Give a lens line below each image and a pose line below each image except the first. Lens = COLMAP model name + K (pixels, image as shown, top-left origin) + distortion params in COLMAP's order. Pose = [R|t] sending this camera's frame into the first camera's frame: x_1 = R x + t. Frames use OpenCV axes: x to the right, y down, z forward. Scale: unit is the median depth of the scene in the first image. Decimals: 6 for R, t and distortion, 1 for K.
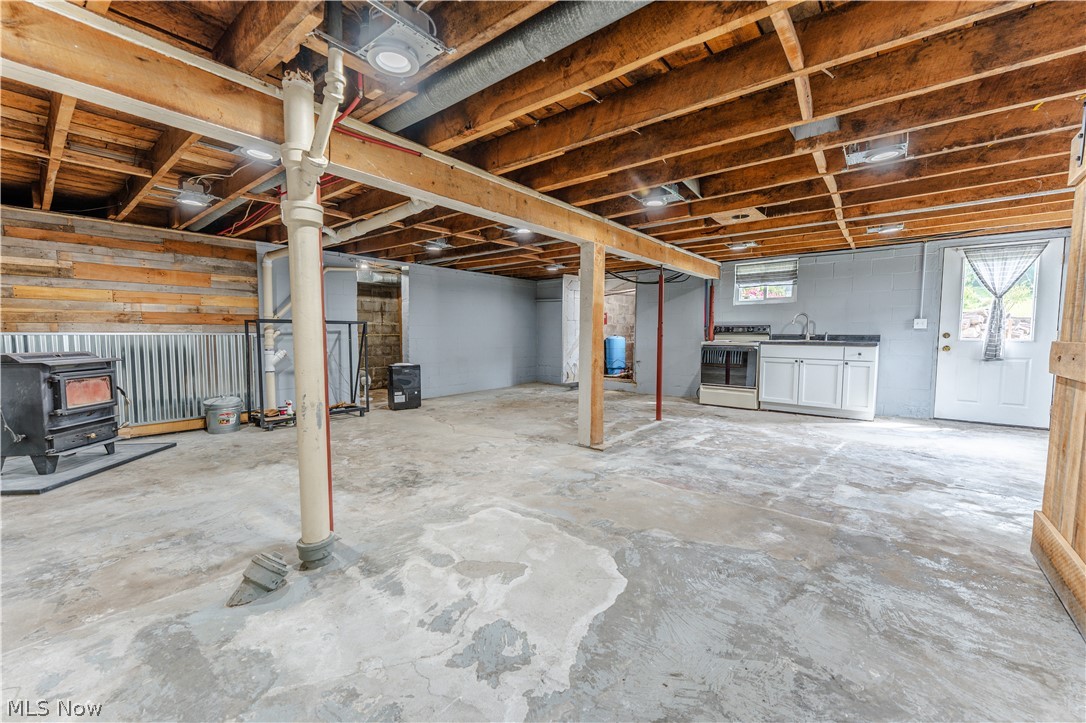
lens RADIAL K [[448.4, 0, 539.2], [0, 448.4, 362.8], [0, 0, 1]] dist [-0.000366, 0.000263]
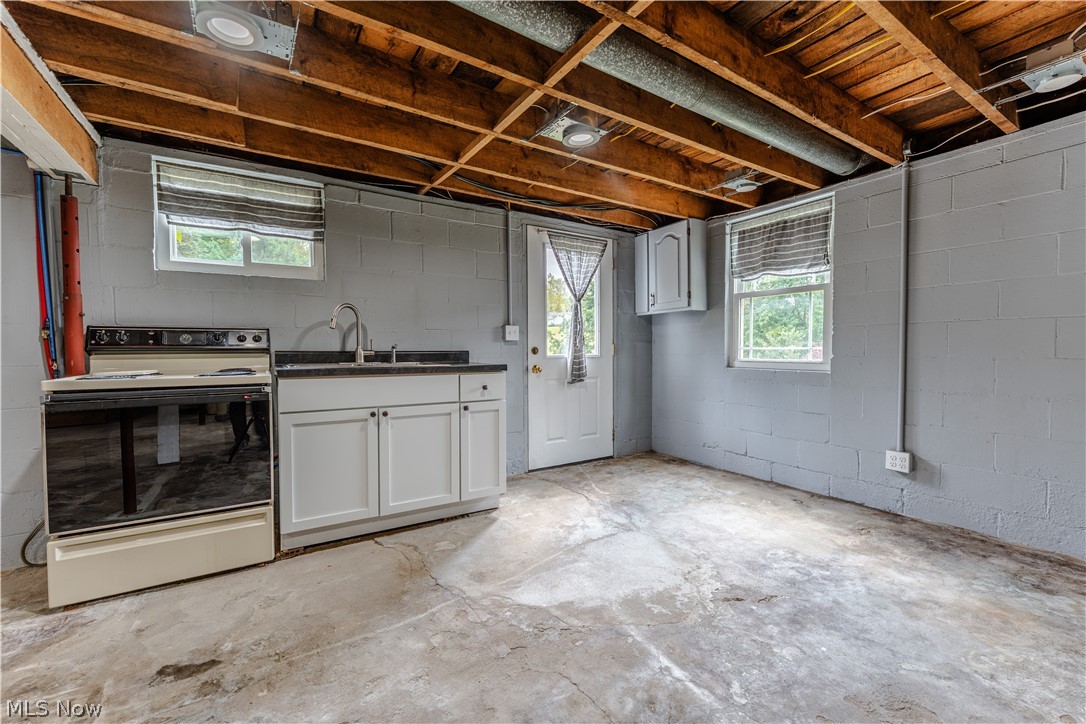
lens RADIAL K [[448.4, 0, 538.2], [0, 448.4, 359.6], [0, 0, 1]] dist [-0.000366, 0.000263]
pose [[0.309856, -0.031301, 0.950268, 0.210589], [0.065950, 0.997758, 0.011361, -0.046856], [-0.948493, 0.059150, 0.311226, 0.672878]]
